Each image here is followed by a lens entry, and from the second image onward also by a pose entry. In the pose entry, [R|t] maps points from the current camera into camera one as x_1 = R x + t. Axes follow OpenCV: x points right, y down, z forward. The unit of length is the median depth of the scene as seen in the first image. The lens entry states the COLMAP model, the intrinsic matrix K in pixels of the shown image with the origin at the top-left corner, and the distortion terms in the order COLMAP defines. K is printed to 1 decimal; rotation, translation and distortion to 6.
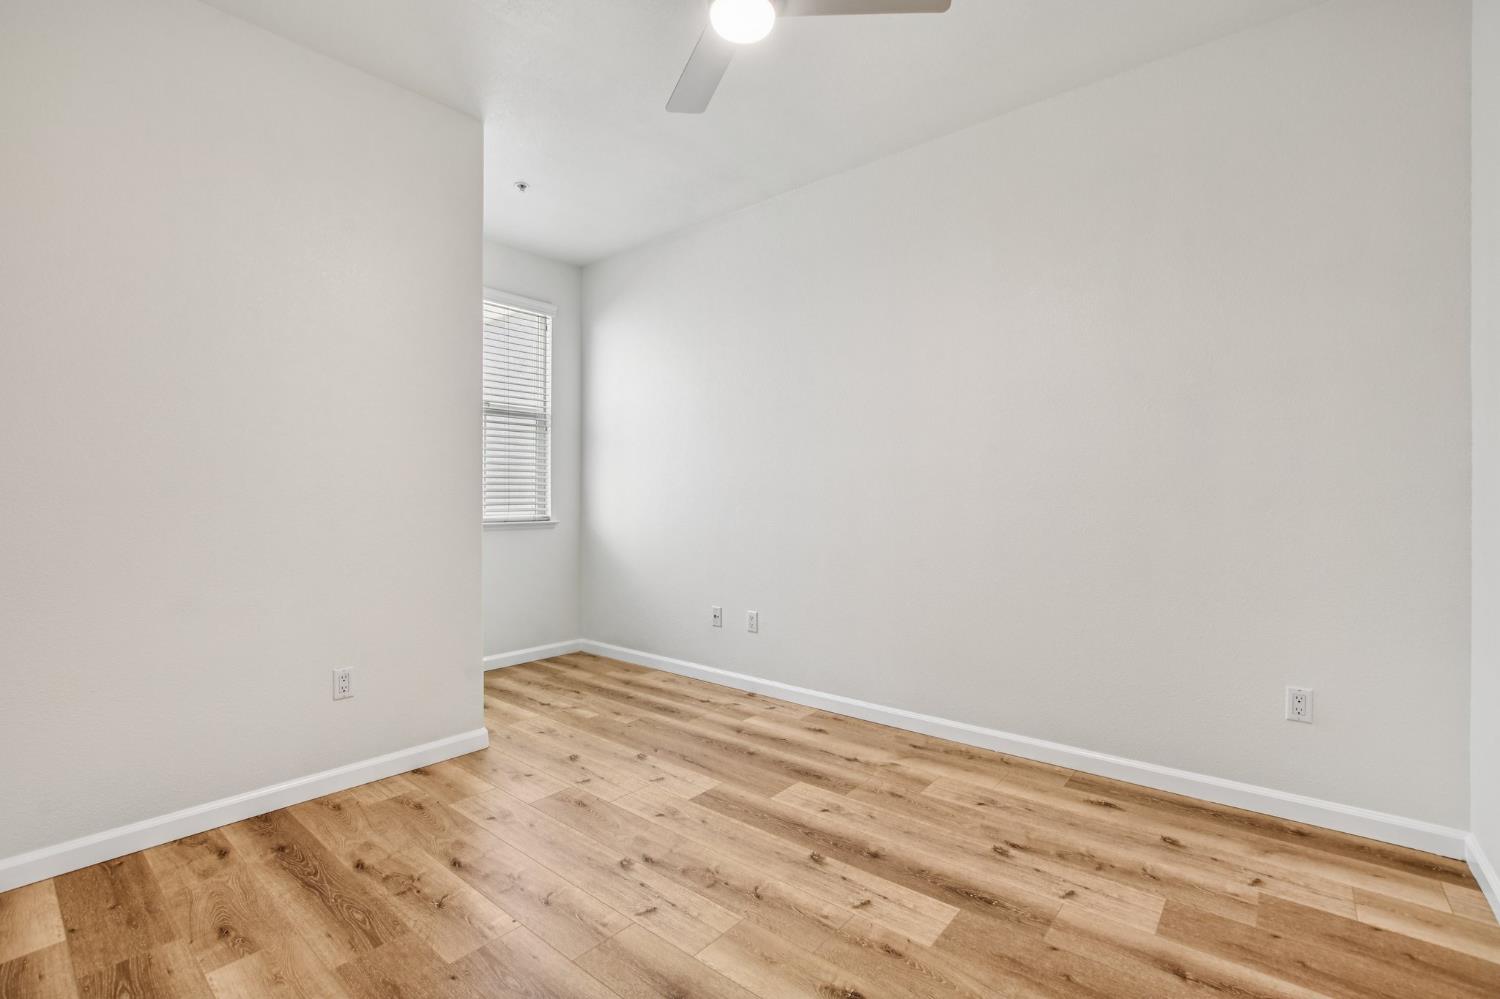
lens RADIAL K [[660.6, 0, 760.8], [0, 660.6, 498.8], [0, 0, 1]] dist [-0.010362, 0.000012]
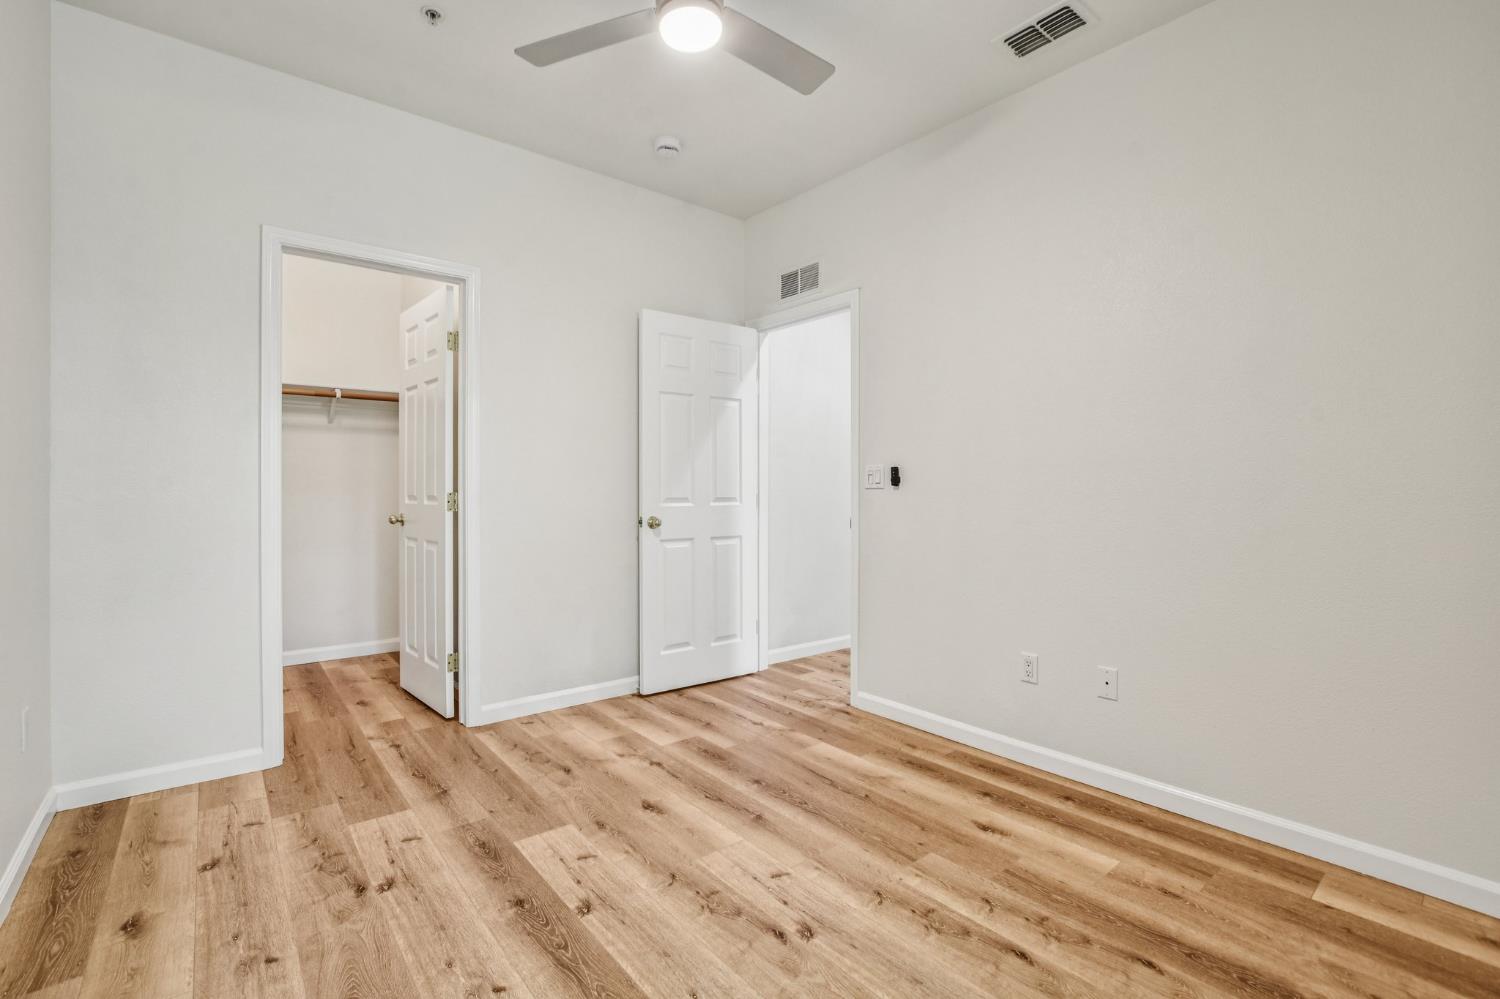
lens RADIAL K [[688.5, 0, 759.1], [0, 688.5, 501.0], [0, 0, 1]] dist [-0.042586, 0.012551]
pose [[-0.981606, -0.005387, 0.190840, -0.329918], [-0.002825, 0.999902, 0.013696, 0.004243], [-0.190895, 0.012905, -0.981526, 1.979402]]
